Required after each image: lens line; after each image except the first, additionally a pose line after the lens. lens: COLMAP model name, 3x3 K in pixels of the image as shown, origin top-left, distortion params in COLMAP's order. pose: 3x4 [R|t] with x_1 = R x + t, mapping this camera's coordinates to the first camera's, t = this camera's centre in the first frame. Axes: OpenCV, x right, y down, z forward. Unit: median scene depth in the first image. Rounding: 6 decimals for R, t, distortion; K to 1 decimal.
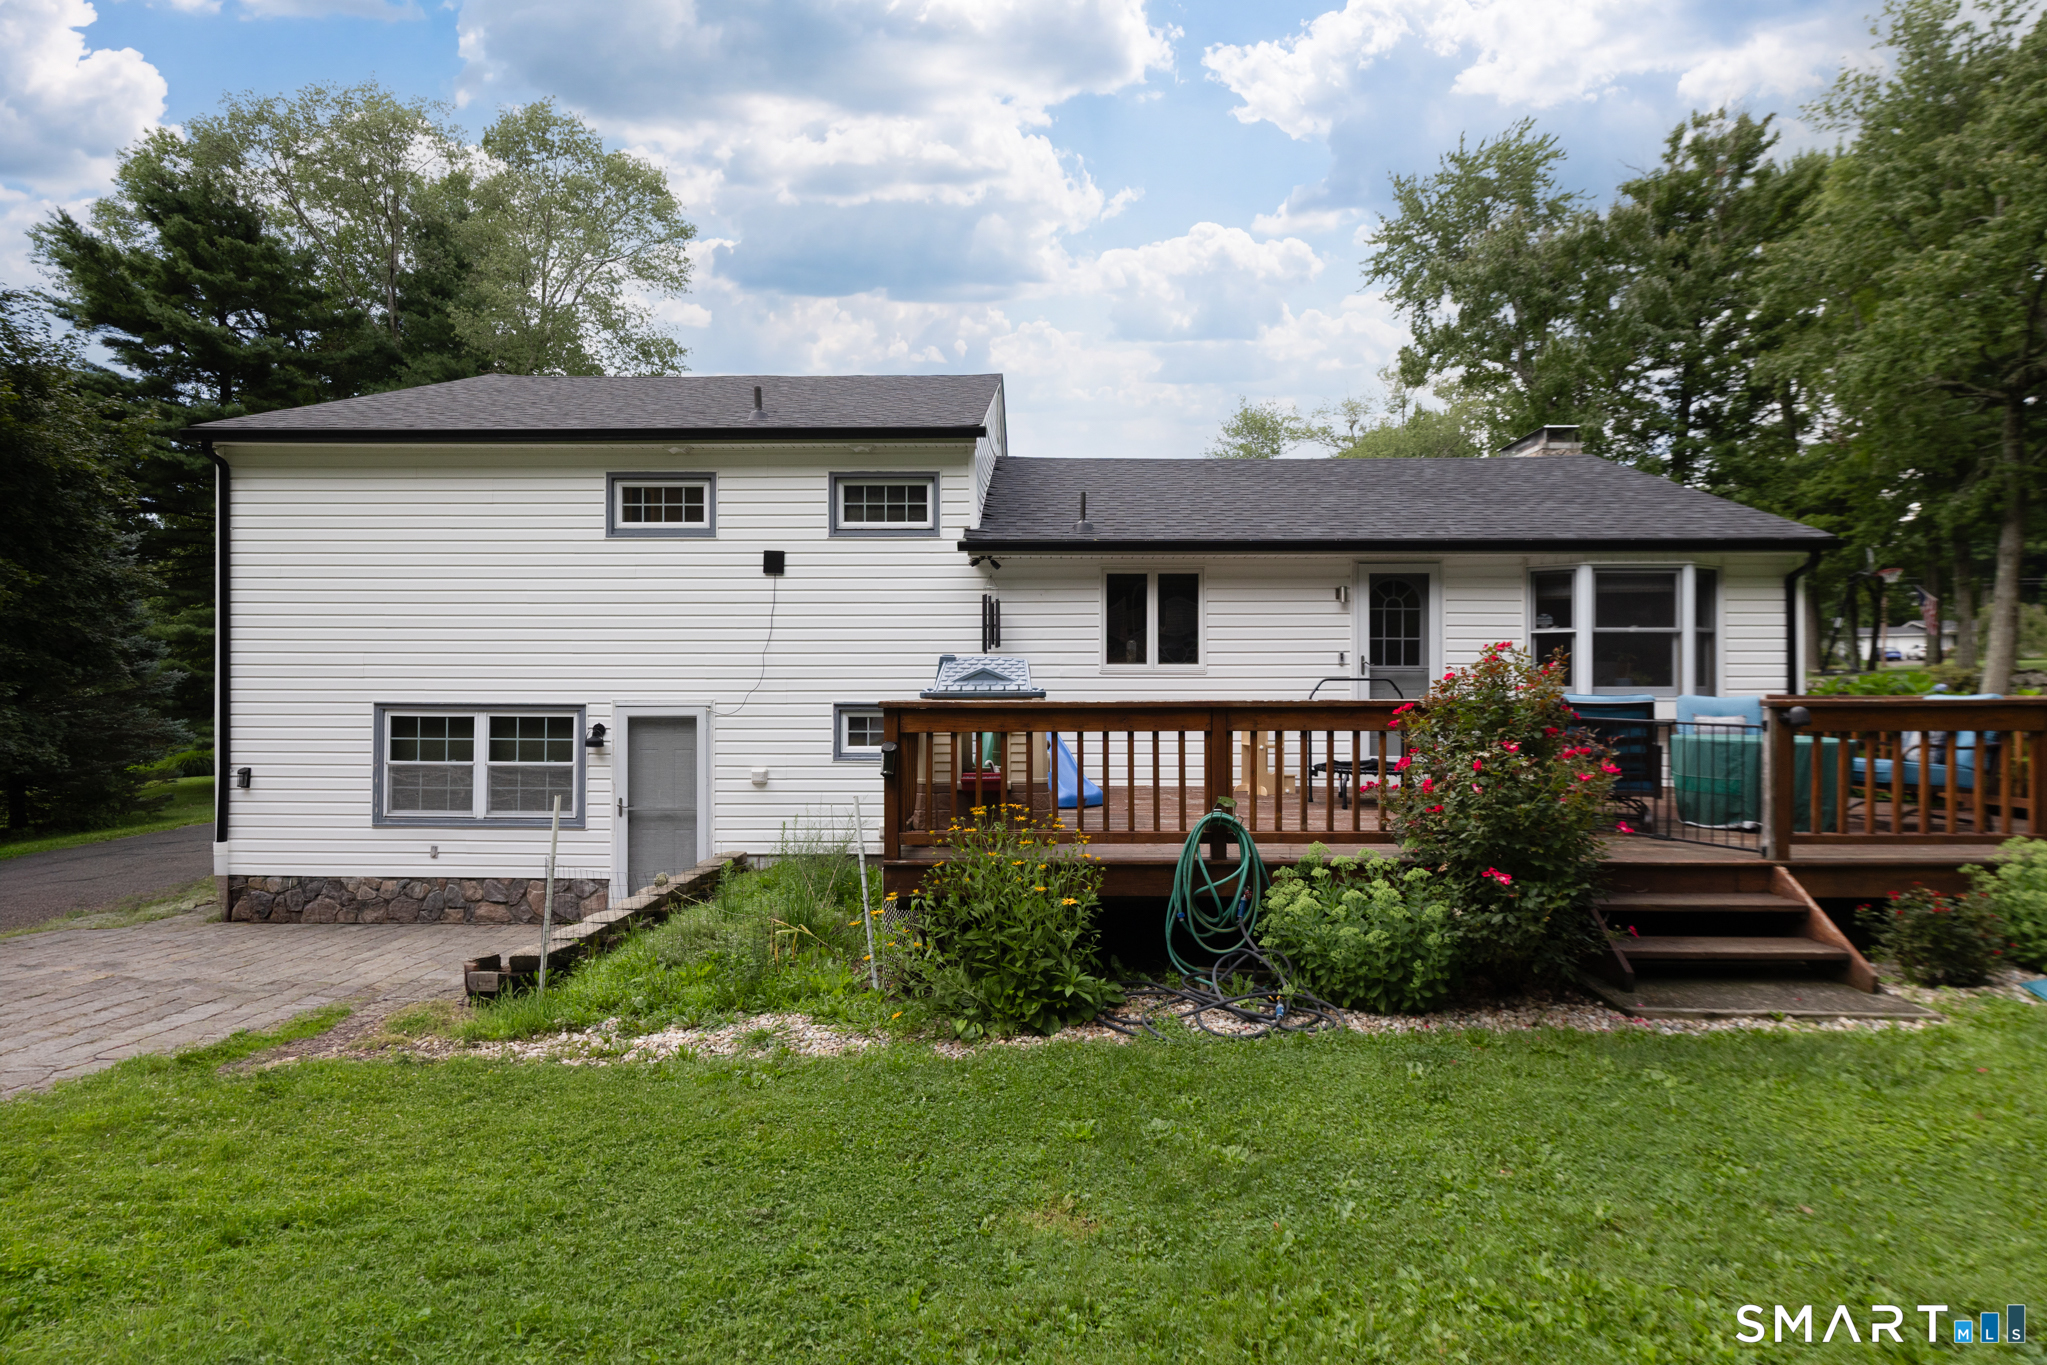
lens RADIAL K [[992.2, 0, 1026.2], [0, 992.2, 699.0], [0, 0, 1]] dist [0.002616, -0.000497]
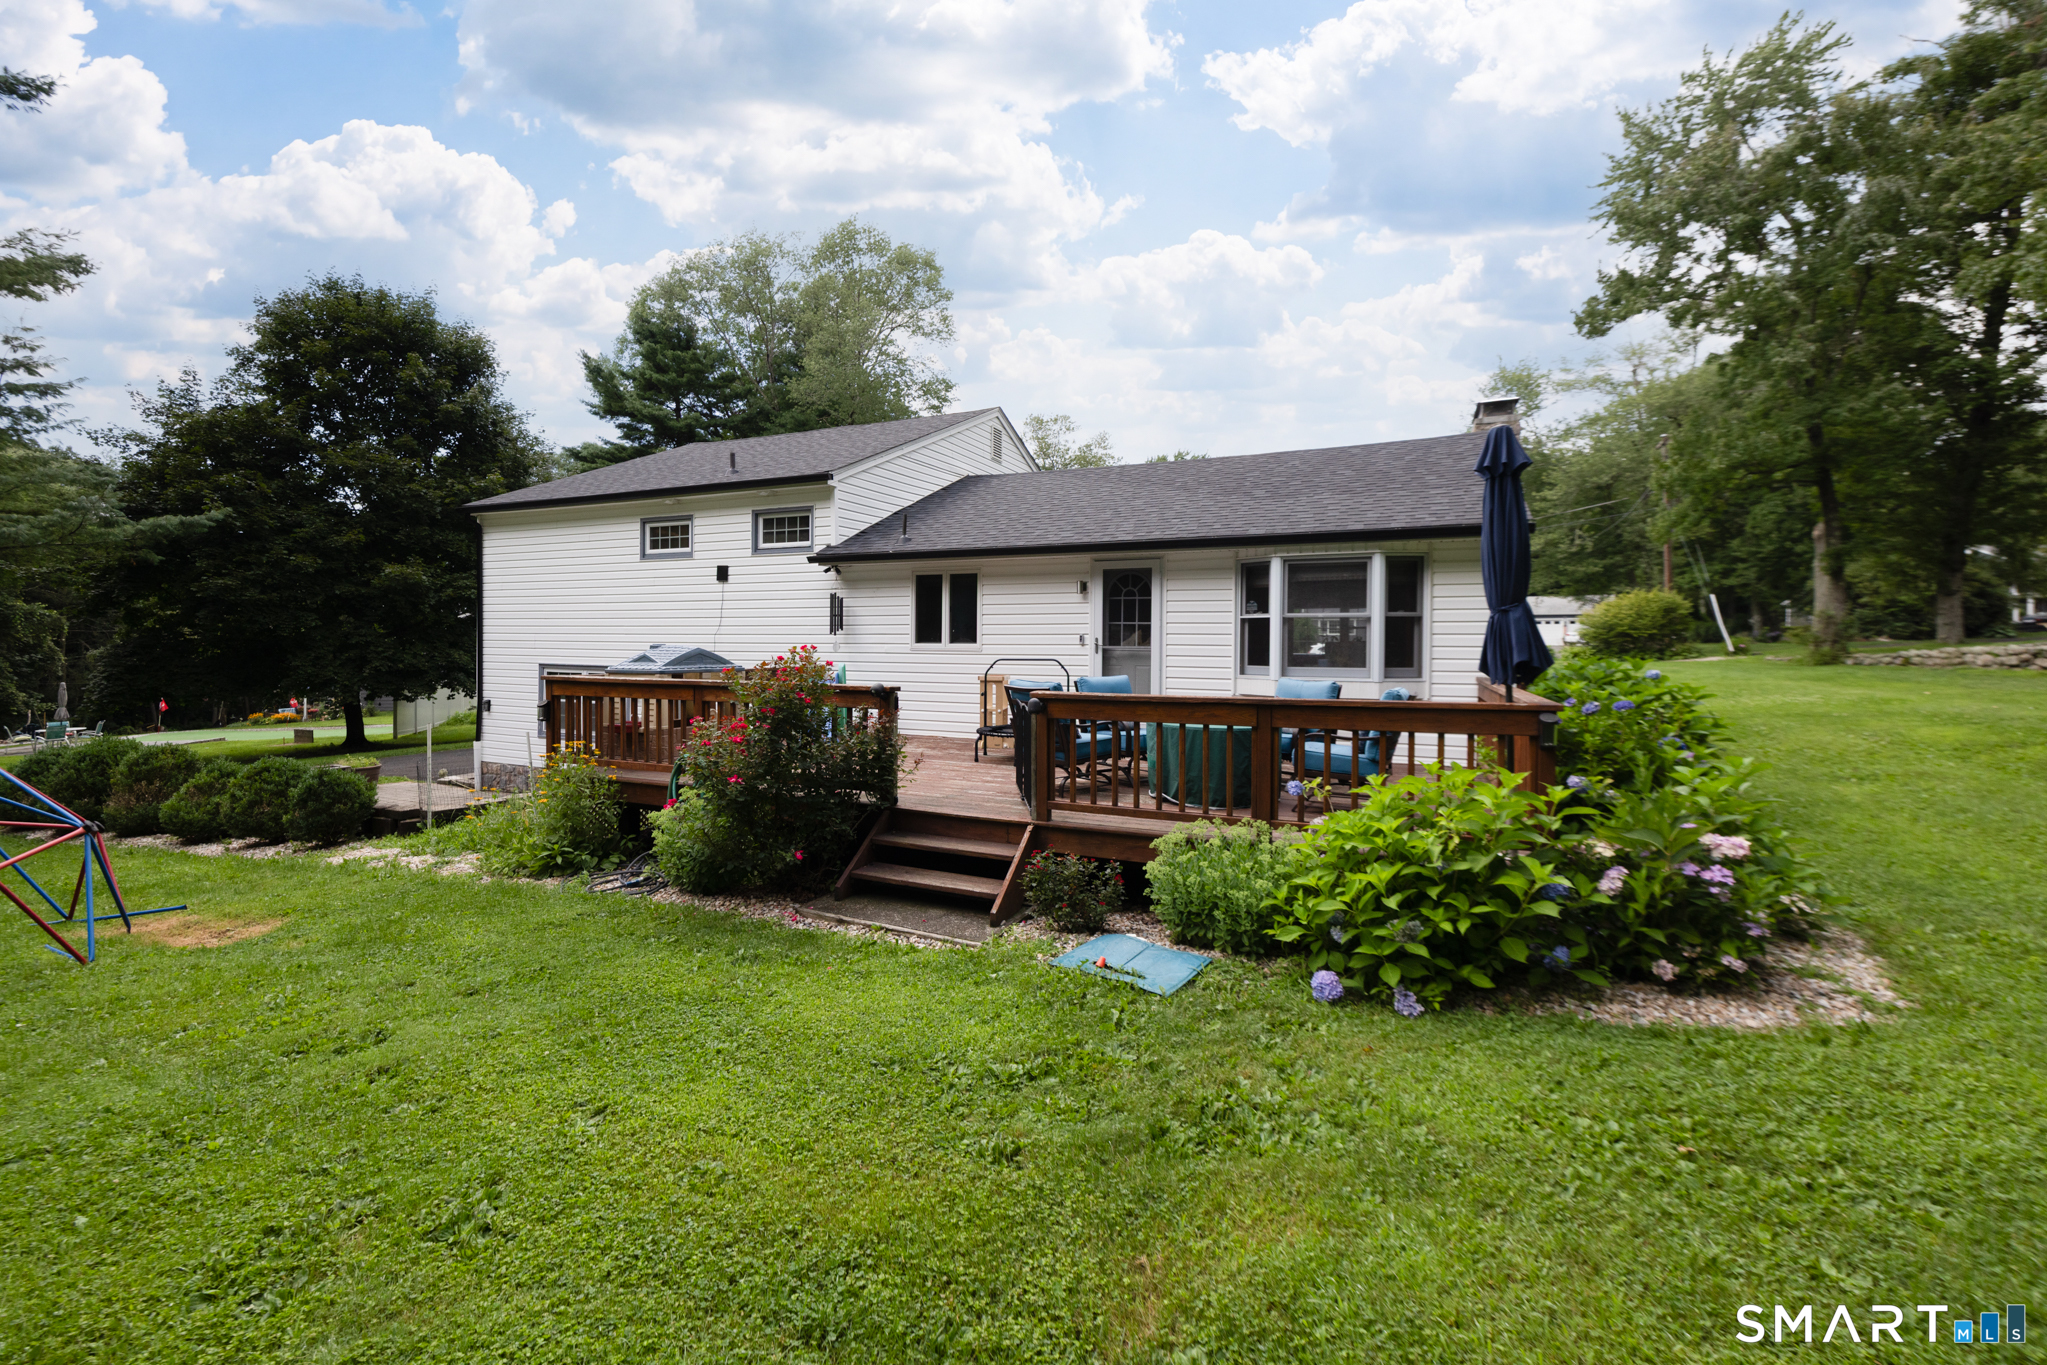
lens RADIAL K [[862.4, 0, 1006.1], [0, 862.4, 655.0], [0, 0, 1]] dist [0.004011, -0.000088]
pose [[0.908846, 0.012303, -0.416950, 0.669074], [-0.009523, 0.999916, 0.008746, -0.030670], [0.417022, -0.003978, 0.908888, 0.003626]]
